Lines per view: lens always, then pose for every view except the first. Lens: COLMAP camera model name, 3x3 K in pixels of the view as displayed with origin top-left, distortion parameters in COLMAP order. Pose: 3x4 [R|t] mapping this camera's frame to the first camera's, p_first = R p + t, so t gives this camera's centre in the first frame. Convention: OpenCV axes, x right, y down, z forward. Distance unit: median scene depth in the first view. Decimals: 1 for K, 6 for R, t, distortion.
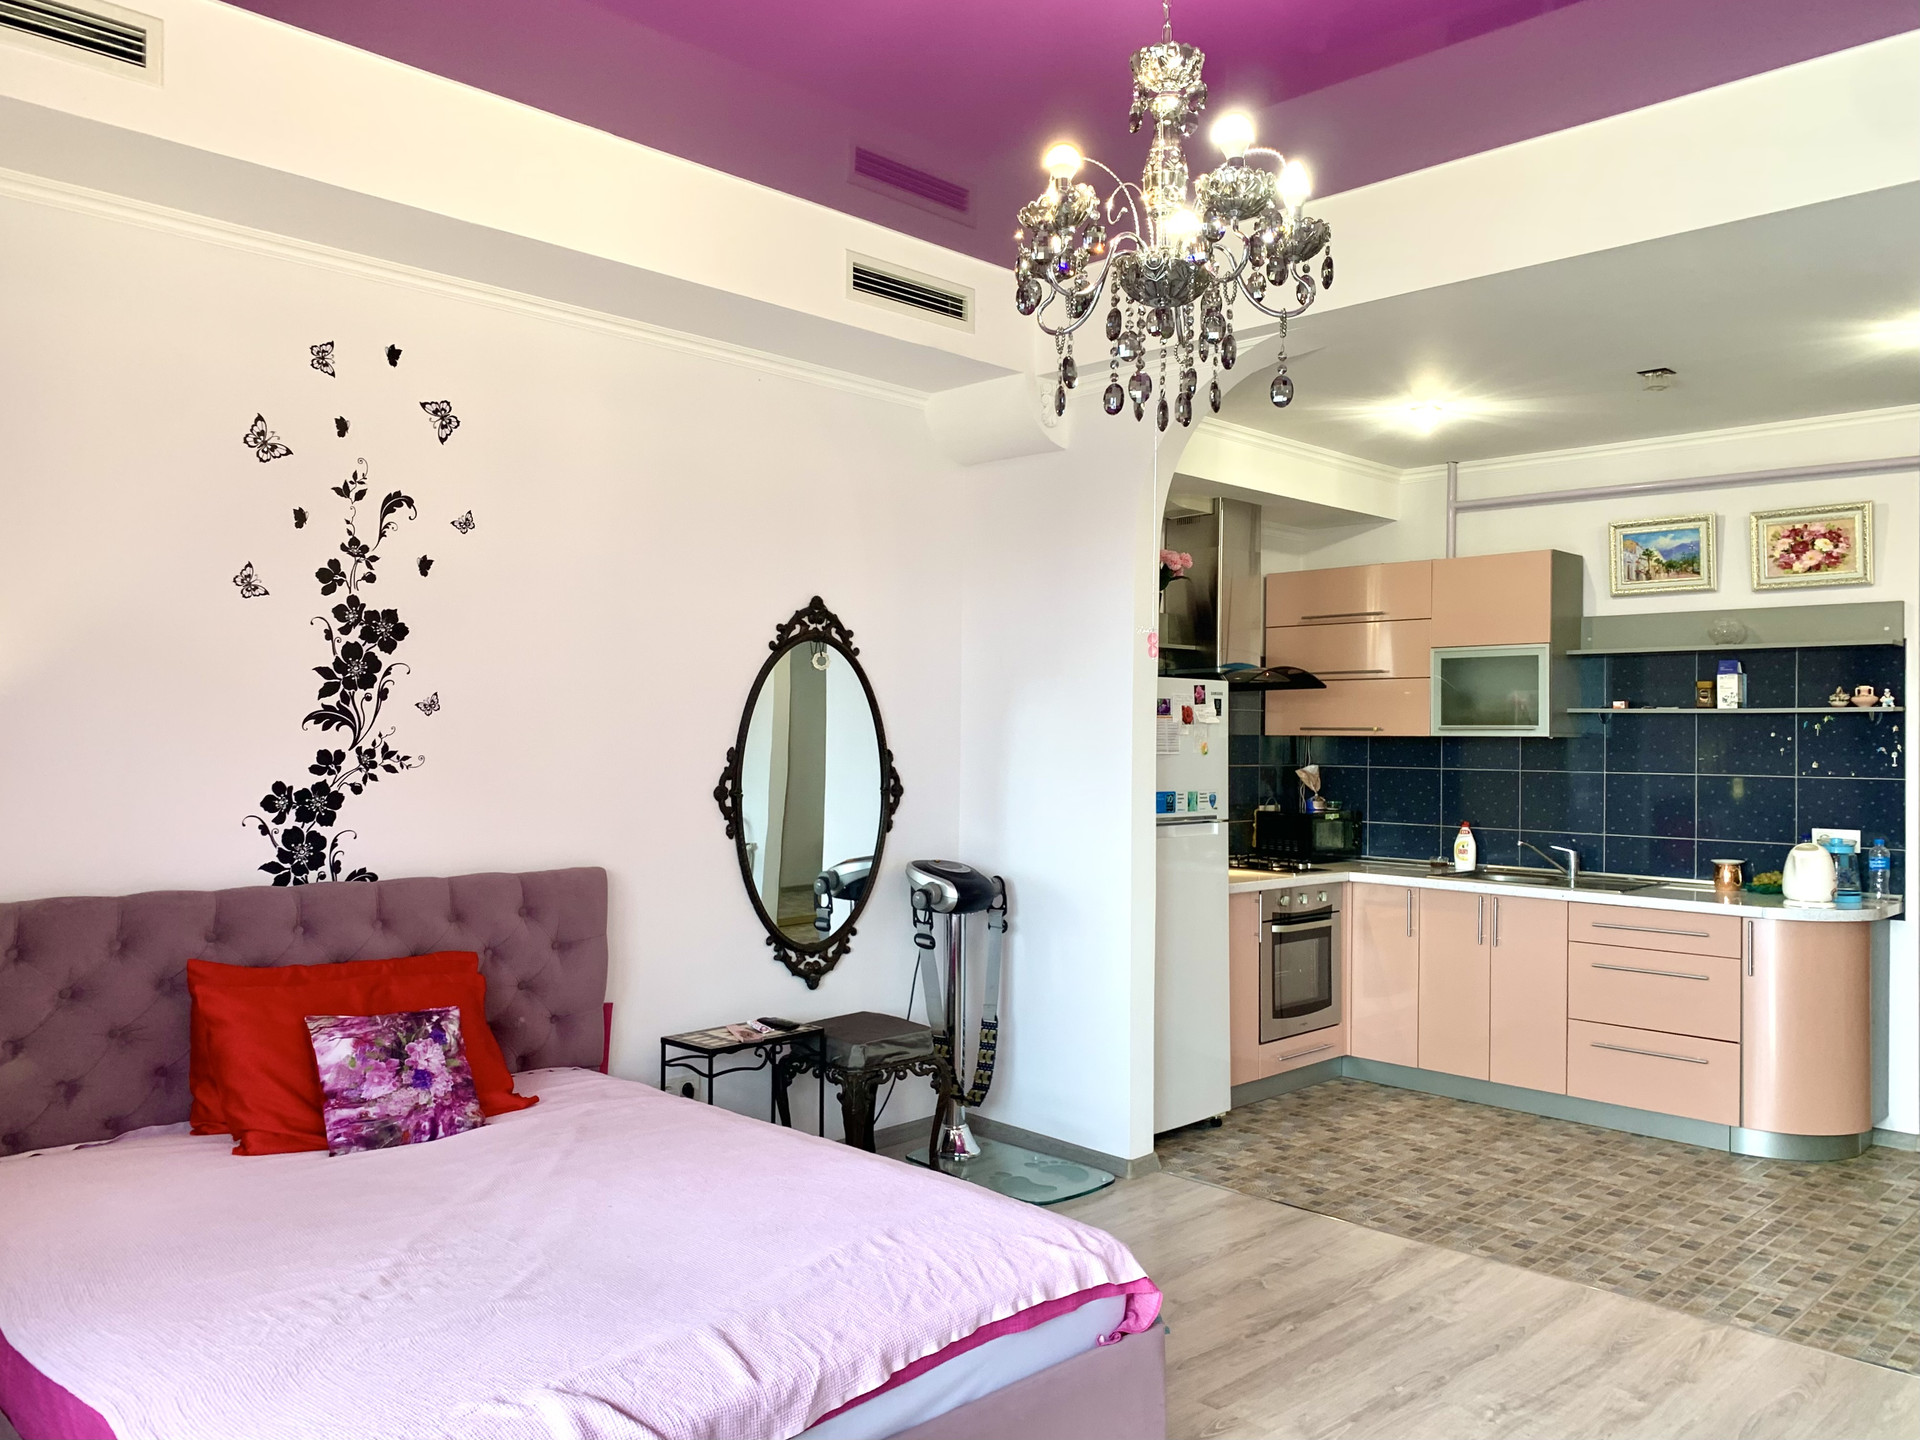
lens RADIAL K [[1486.9, 0, 957.2], [0, 1486.9, 725.8], [0, 0, 1]] dist [0.018847, -0.007603]
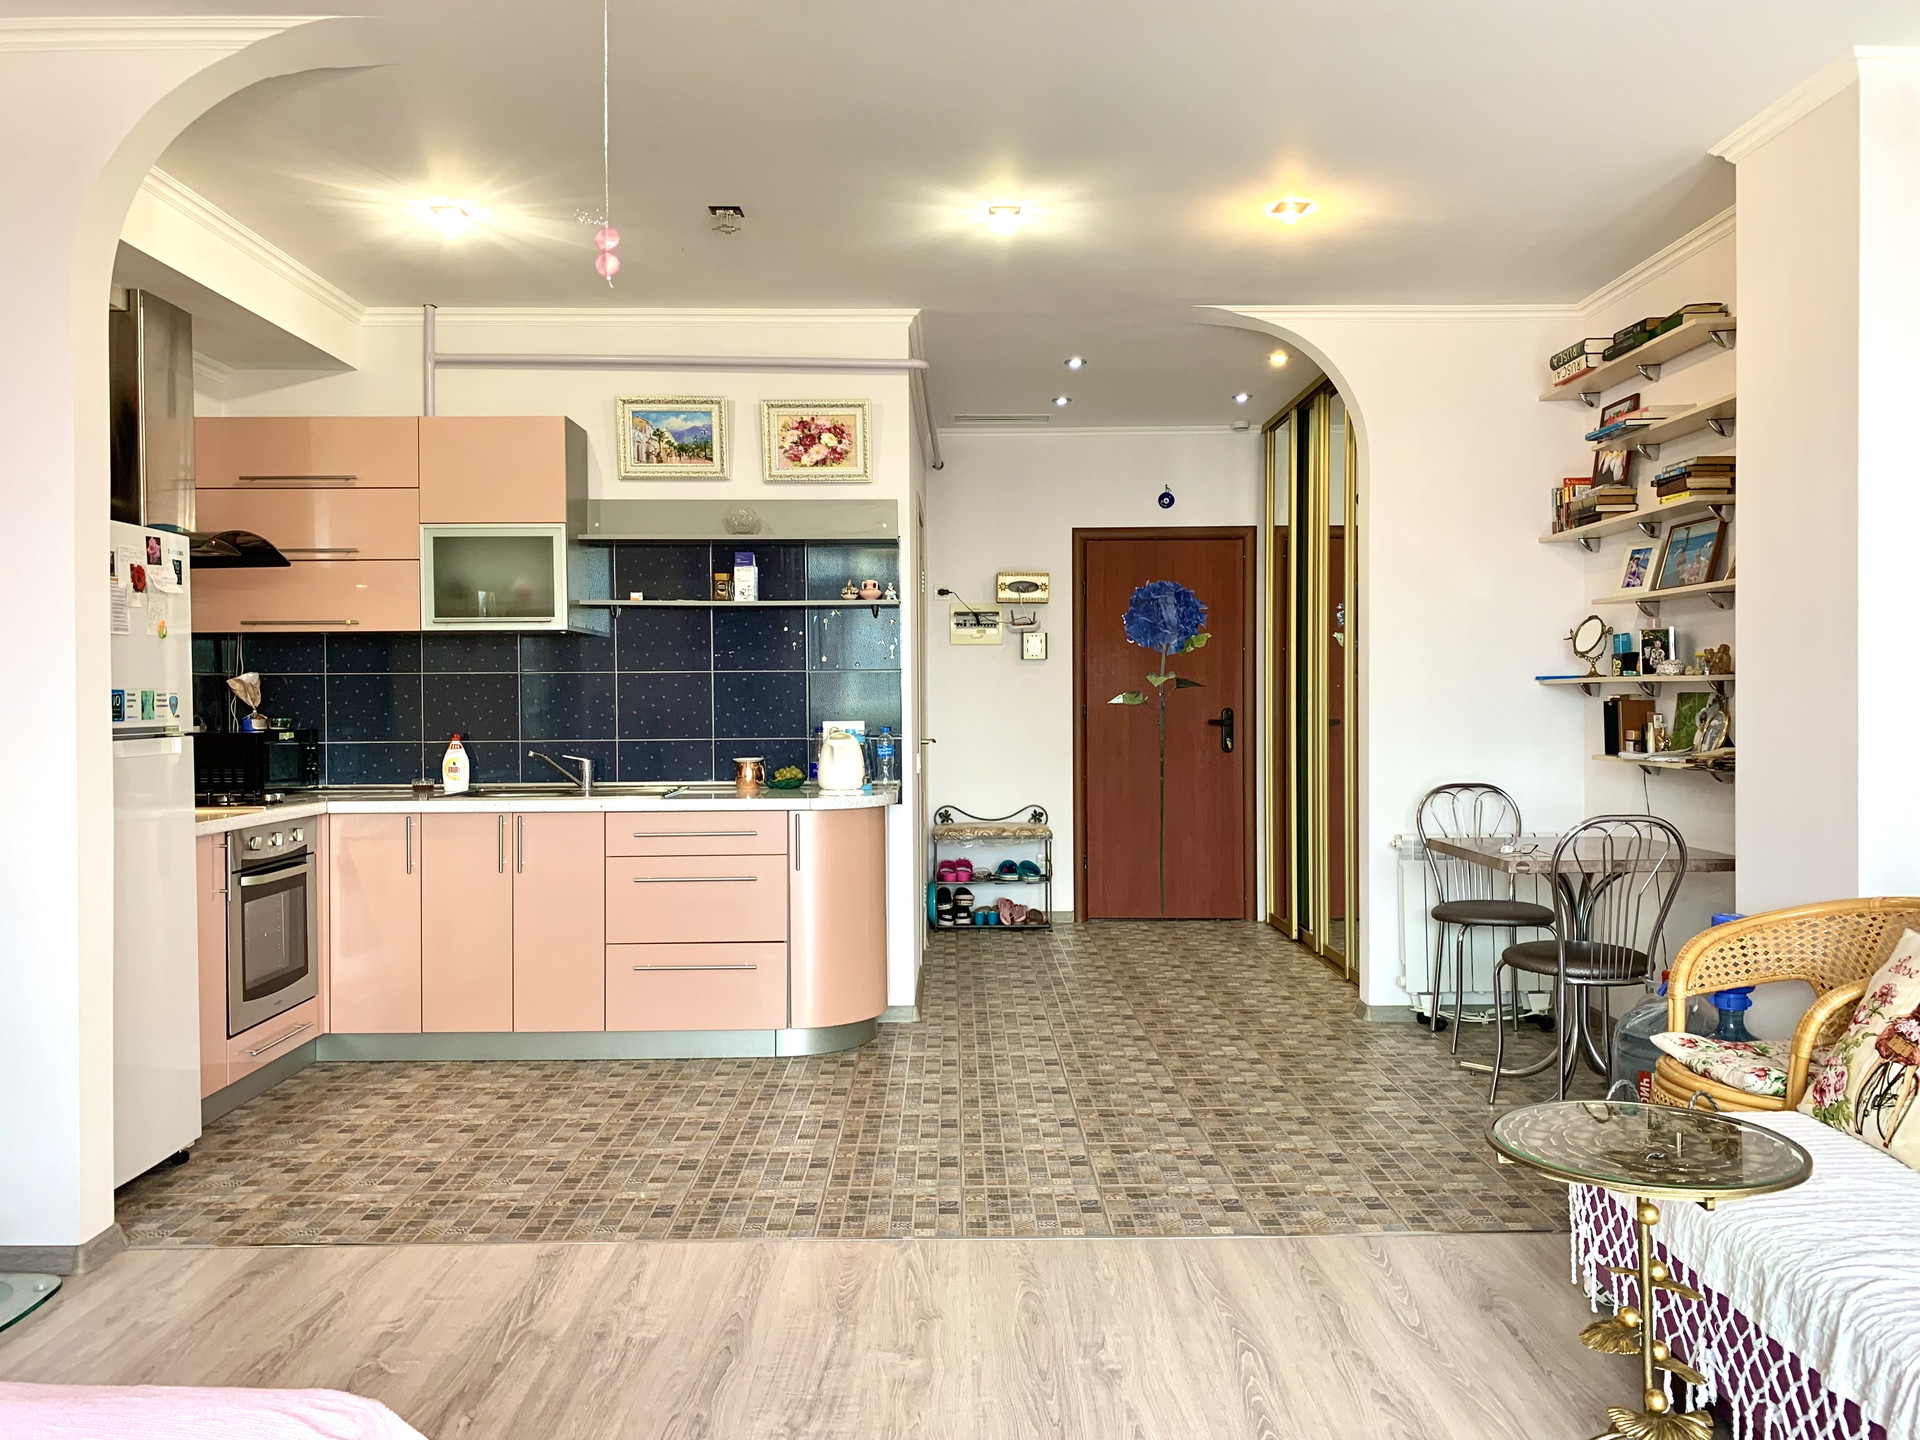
lens RADIAL K [[1486.9, 0, 984.3], [0, 1486.9, 697.7], [0, 0, 1]] dist [0.018847, -0.007603]
pose [[0.696576, -0.014619, 0.717334, -0.067468], [0.006568, 0.999880, 0.013999, 0.039471], [-0.717453, -0.005040, 0.696589, 0.228405]]
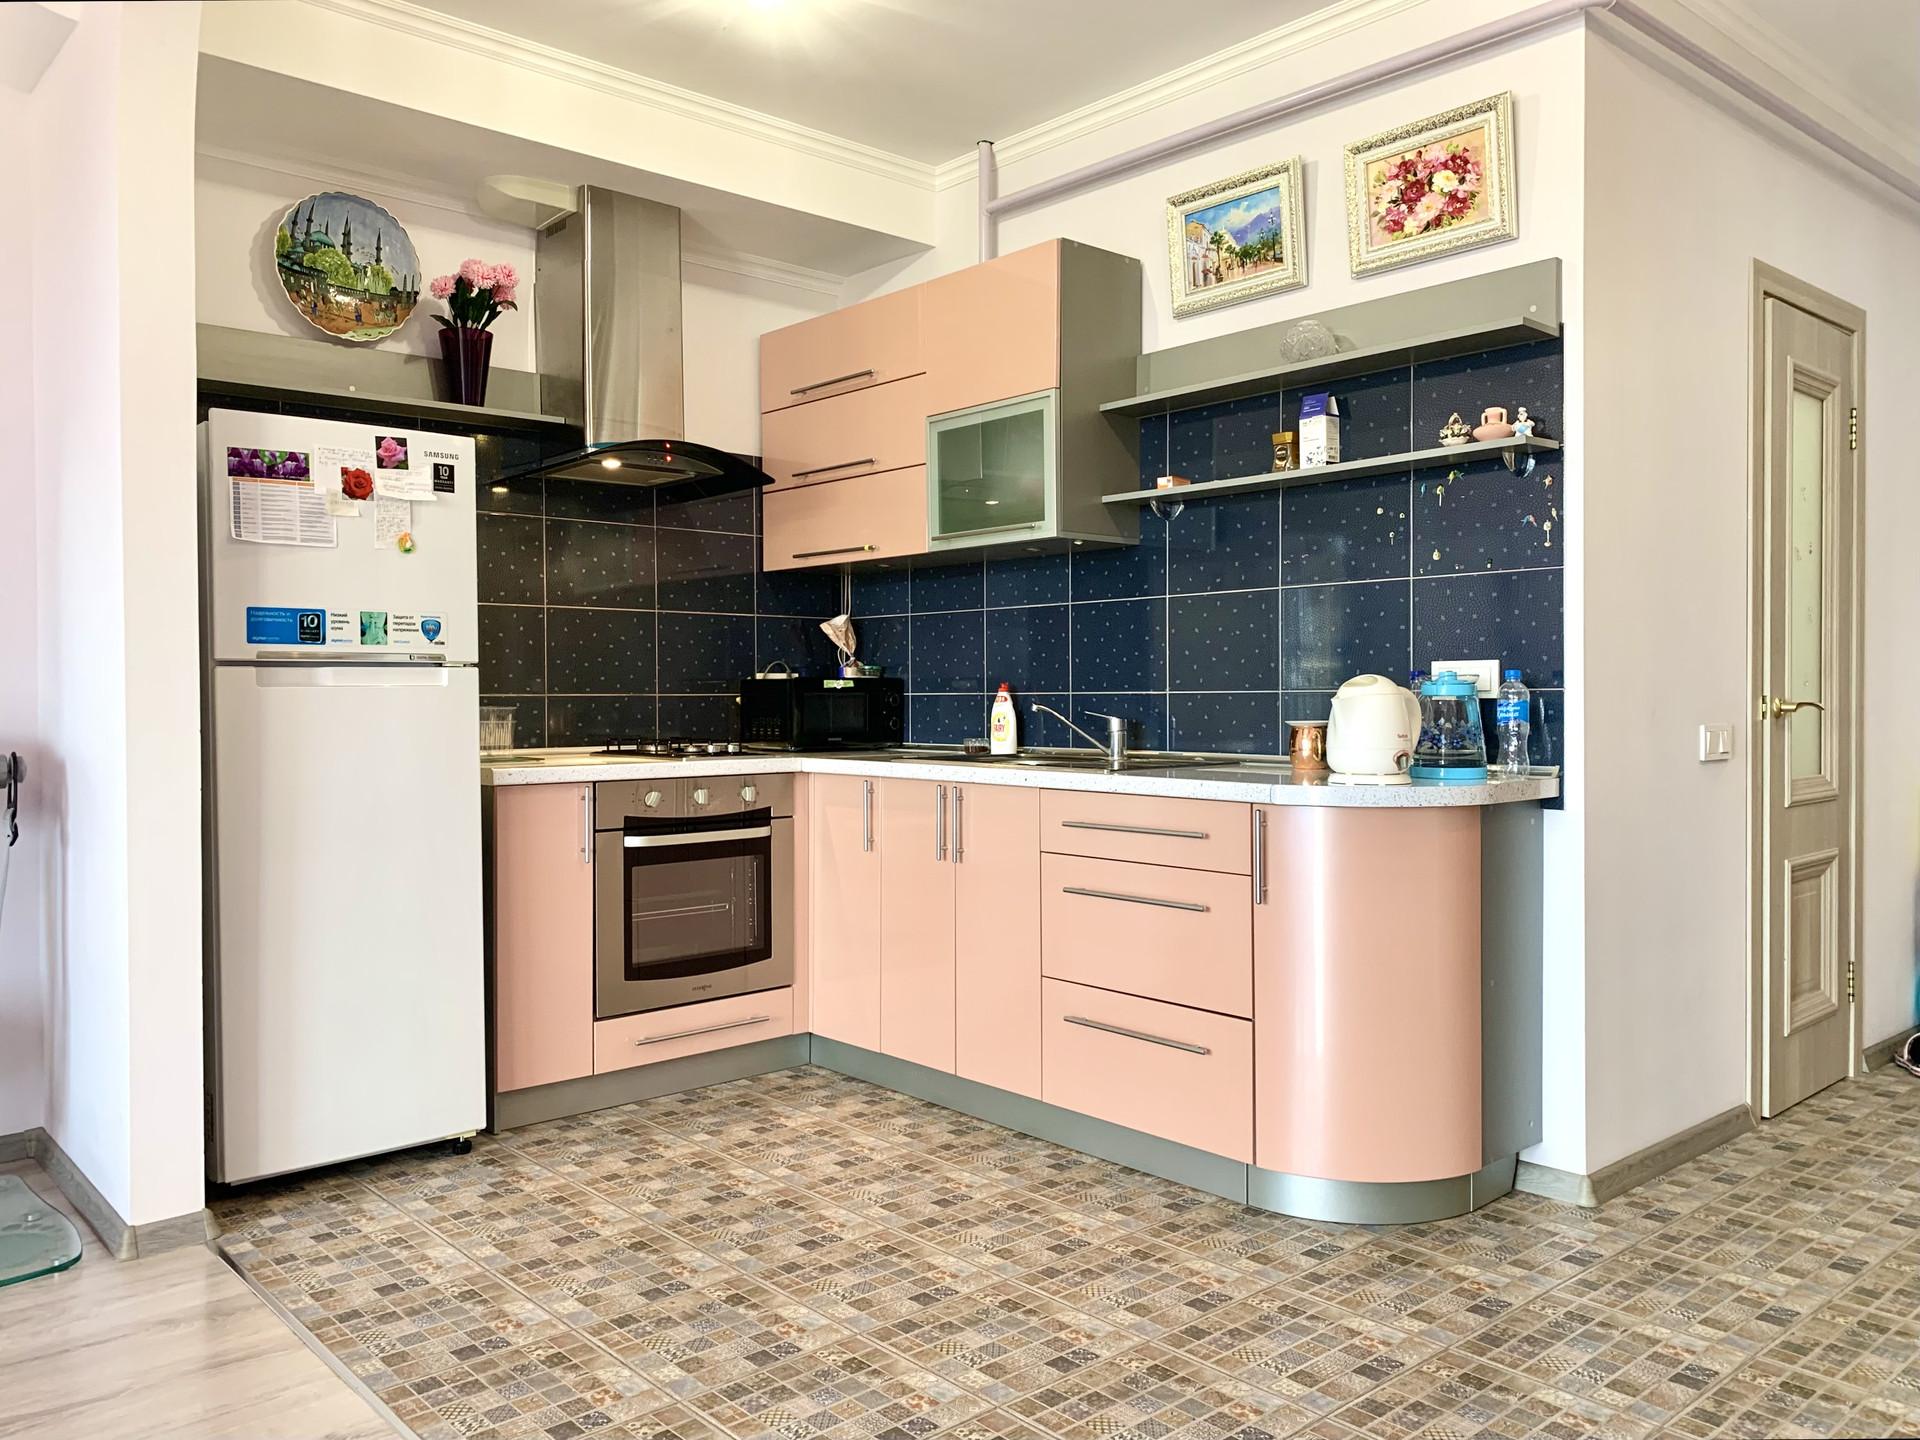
lens RADIAL K [[1486.9, 0, 936.1], [0, 1486.9, 712.5], [0, 0, 1]] dist [0.018847, -0.007603]
pose [[0.997500, -0.013398, -0.069380, 0.417733], [0.014792, 0.999698, 0.019618, 0.075048], [0.069097, -0.020595, 0.997397, 0.393182]]
